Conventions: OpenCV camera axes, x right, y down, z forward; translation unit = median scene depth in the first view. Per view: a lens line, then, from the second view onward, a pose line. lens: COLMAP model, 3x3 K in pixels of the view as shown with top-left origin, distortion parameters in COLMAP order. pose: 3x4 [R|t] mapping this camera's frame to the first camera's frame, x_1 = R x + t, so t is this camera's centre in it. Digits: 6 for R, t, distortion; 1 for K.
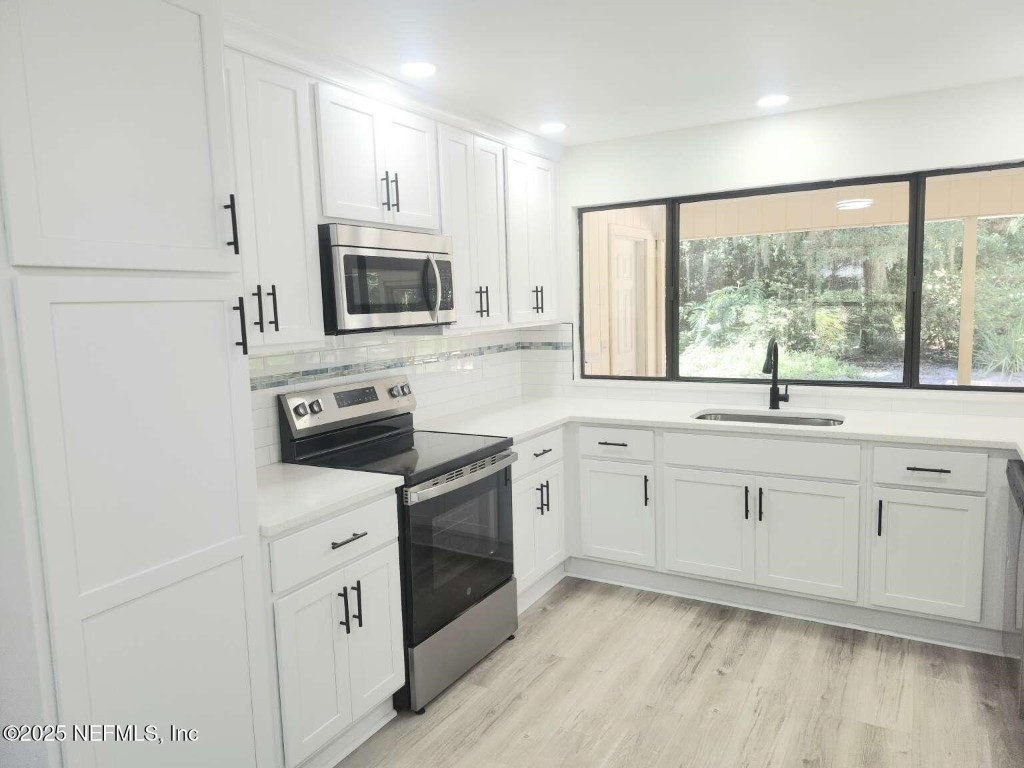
lens RADIAL K [[705.7, 0, 514.8], [0, 705.7, 376.5], [0, 0, 1]] dist [0.067772, -0.070816]
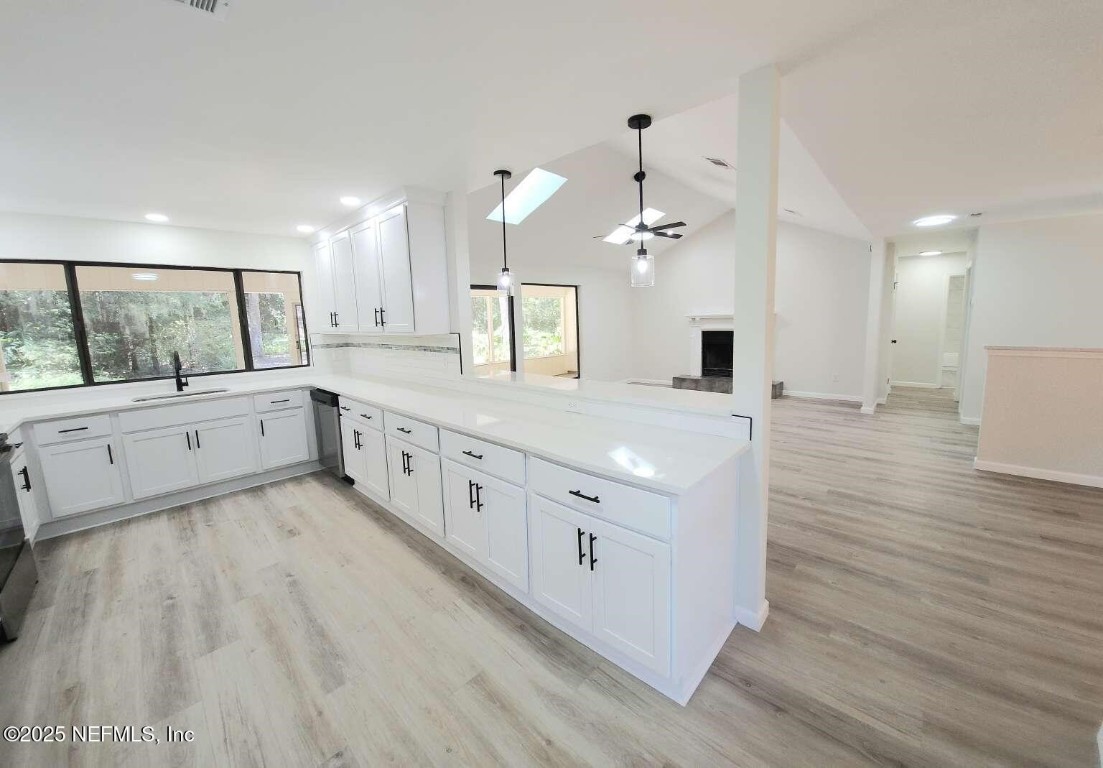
lens RADIAL K [[383.5, 0, 557.8], [0, 383.5, 370.0], [0, 0, 1]] dist [-0.026195, -0.000127]
pose [[0.203710, -0.109041, 0.972940, -0.380729], [0.132349, 0.987723, 0.082987, 0.045559], [-0.970044, 0.111862, 0.215641, -0.126363]]
